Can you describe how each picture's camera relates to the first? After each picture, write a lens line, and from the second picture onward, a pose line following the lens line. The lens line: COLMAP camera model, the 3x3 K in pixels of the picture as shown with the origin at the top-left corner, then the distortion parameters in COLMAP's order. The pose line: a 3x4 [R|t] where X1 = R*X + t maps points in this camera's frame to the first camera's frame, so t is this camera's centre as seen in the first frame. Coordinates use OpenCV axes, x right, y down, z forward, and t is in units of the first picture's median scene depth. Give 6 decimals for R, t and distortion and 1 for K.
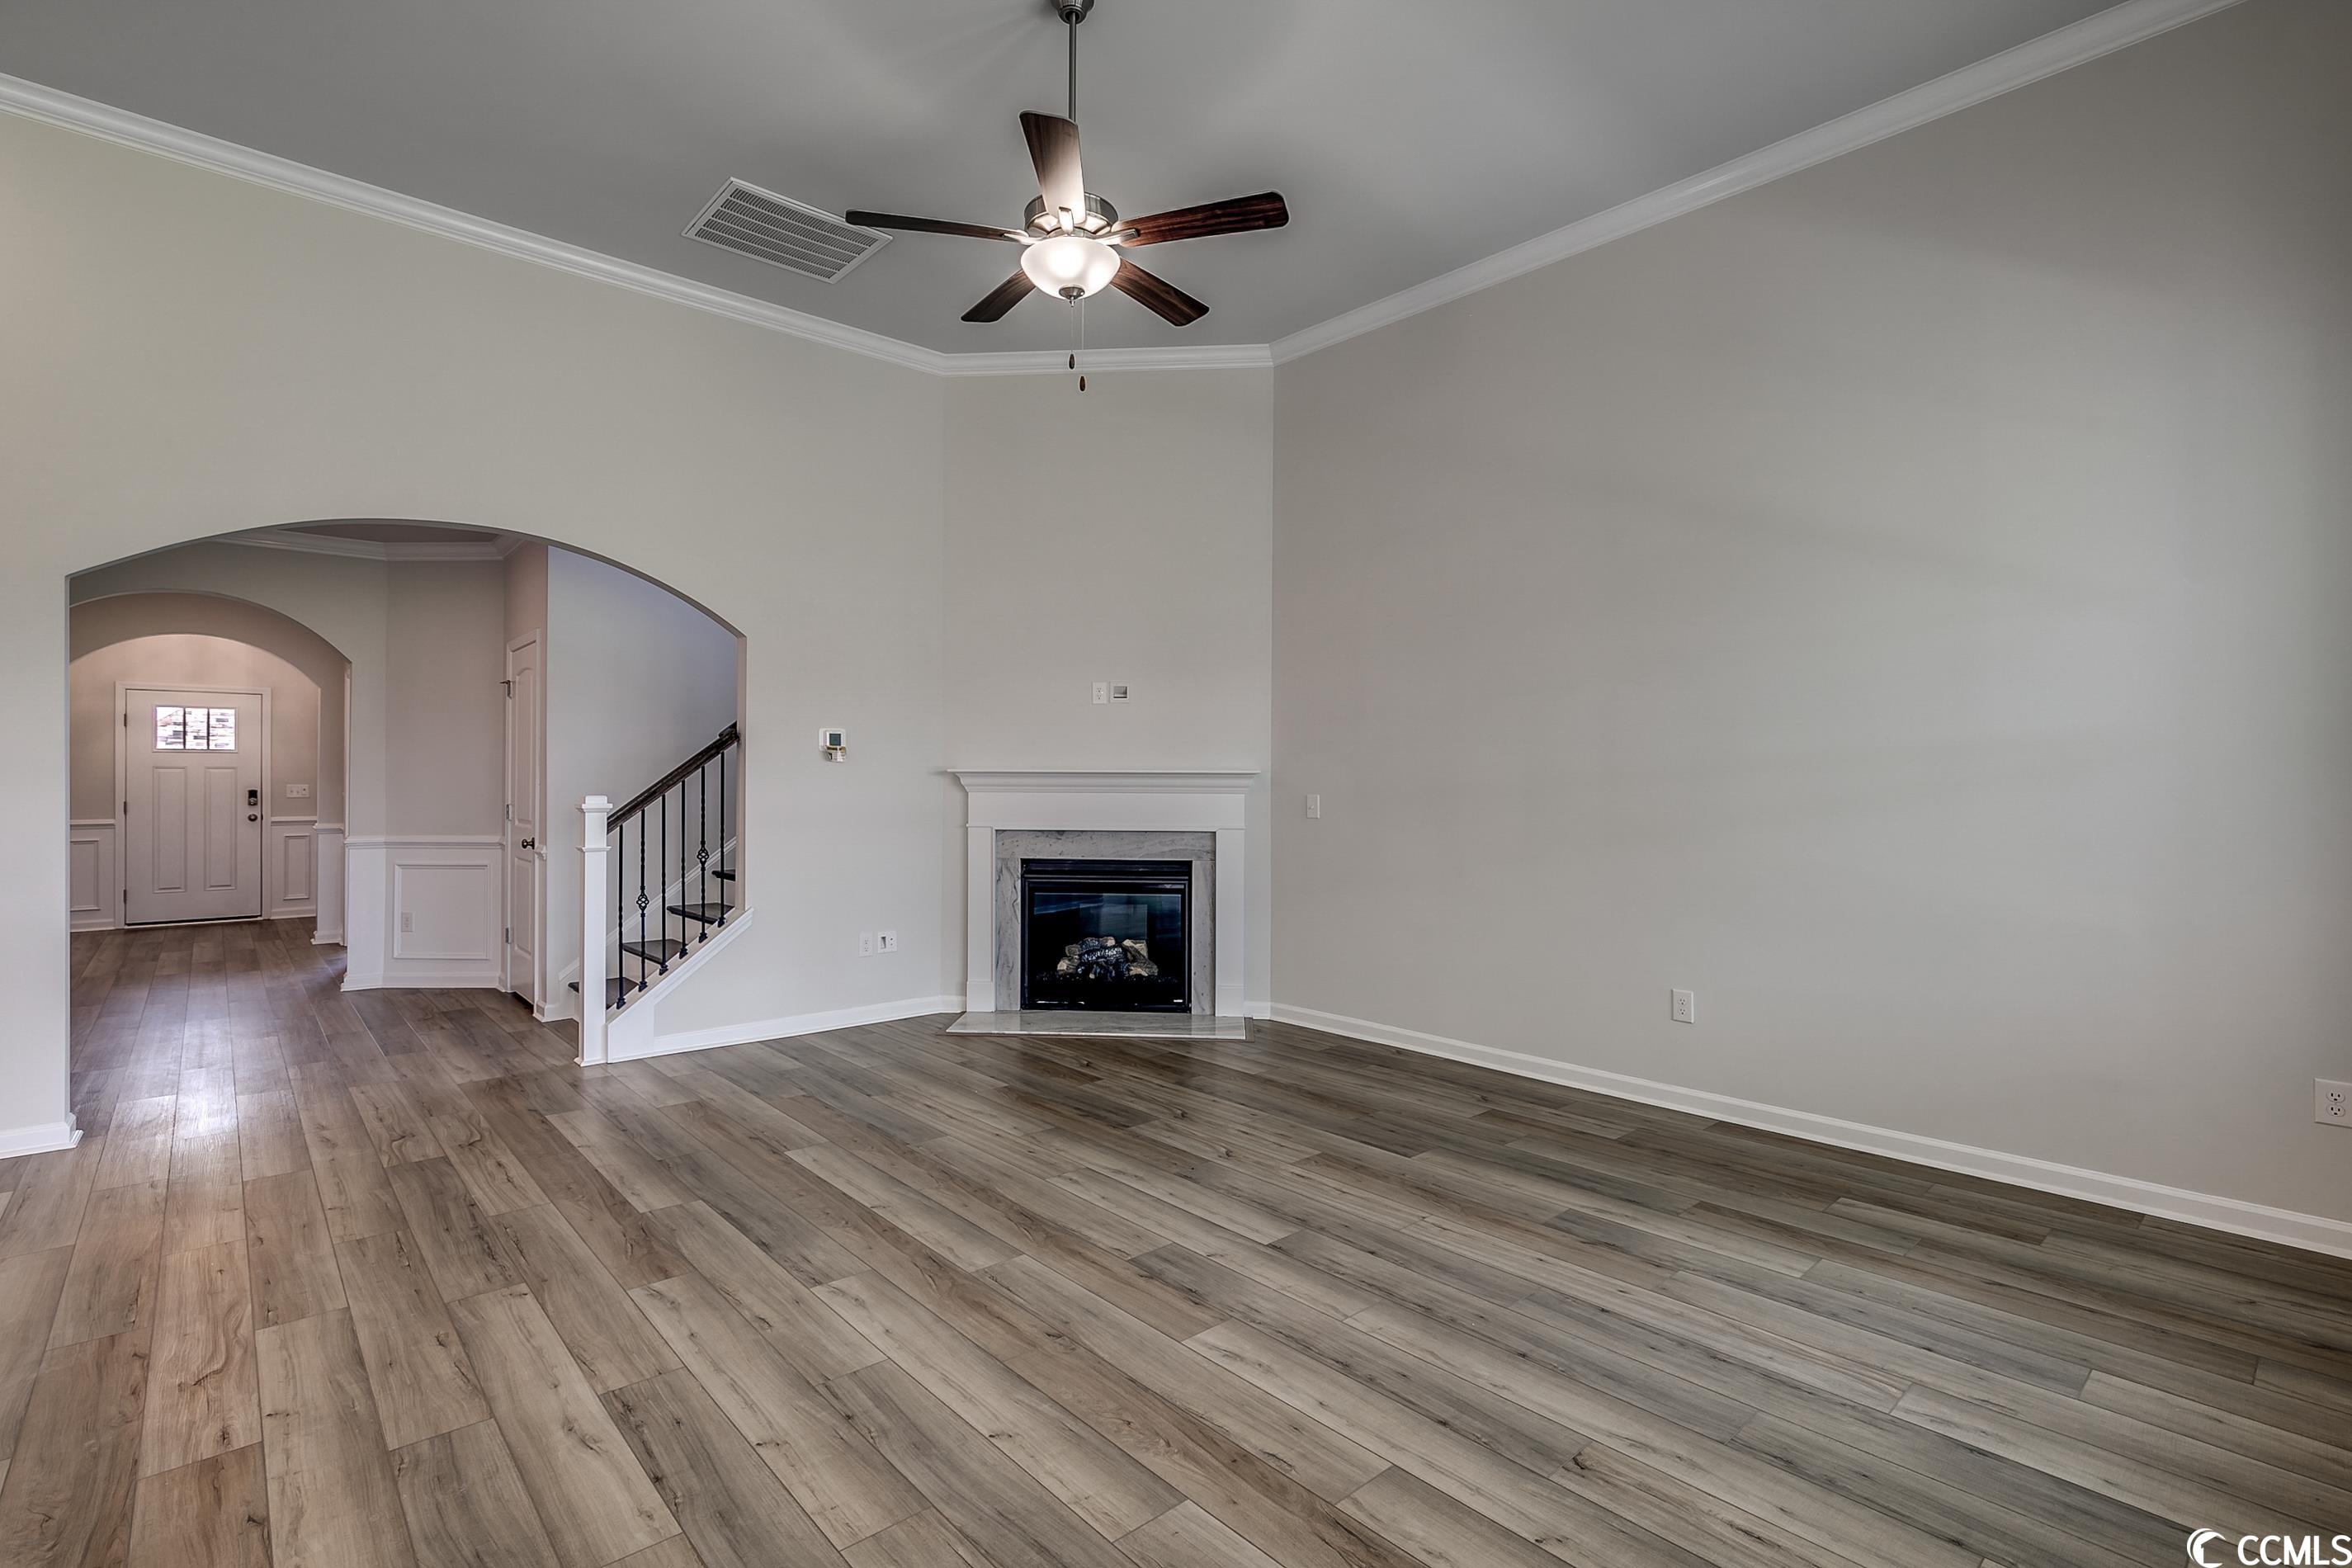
lens RADIAL K [[1076.7, 0, 1184.5], [0, 1076.7, 787.8], [0, 0, 1]] dist [-0.015020, 0.000175]
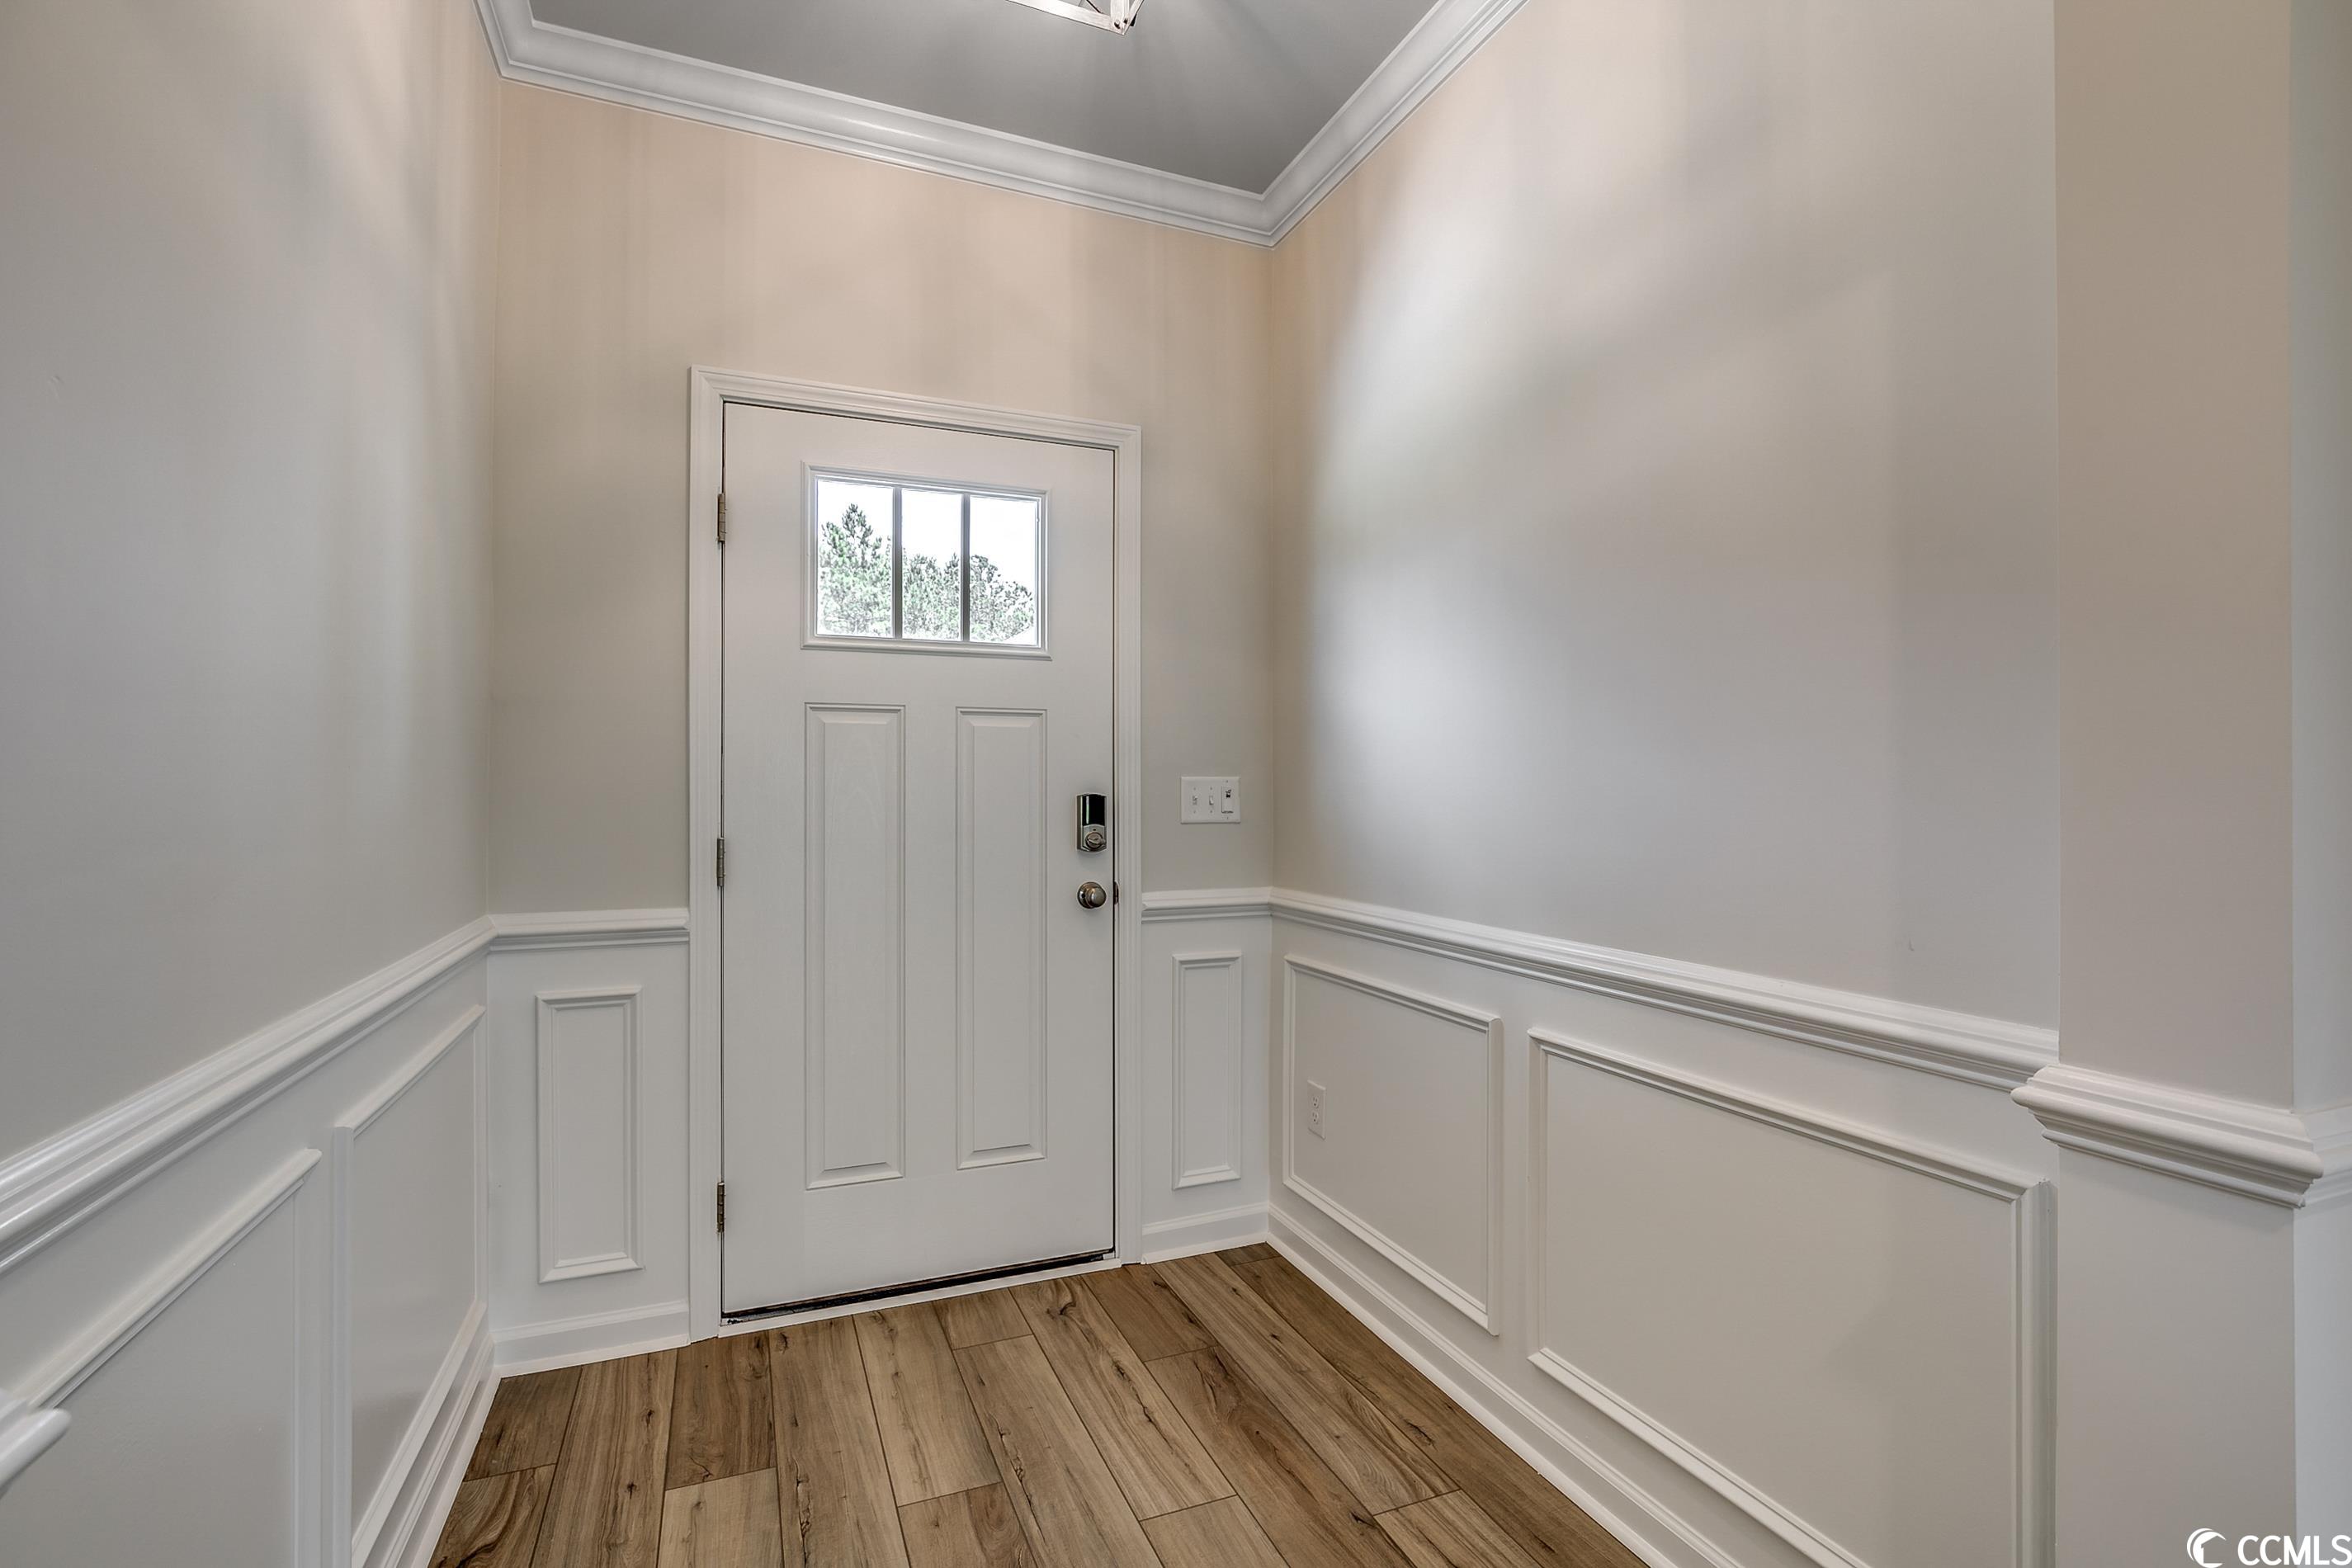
lens RADIAL K [[1076.7, 0, 1184.5], [0, 1076.7, 787.8], [0, 0, 1]] dist [-0.015020, 0.000175]
pose [[0.950854, -0.006728, -0.309565, -0.773288], [0.004981, 0.999967, -0.006432, 0.002321], [0.309598, 0.004574, 0.950856, 0.750816]]
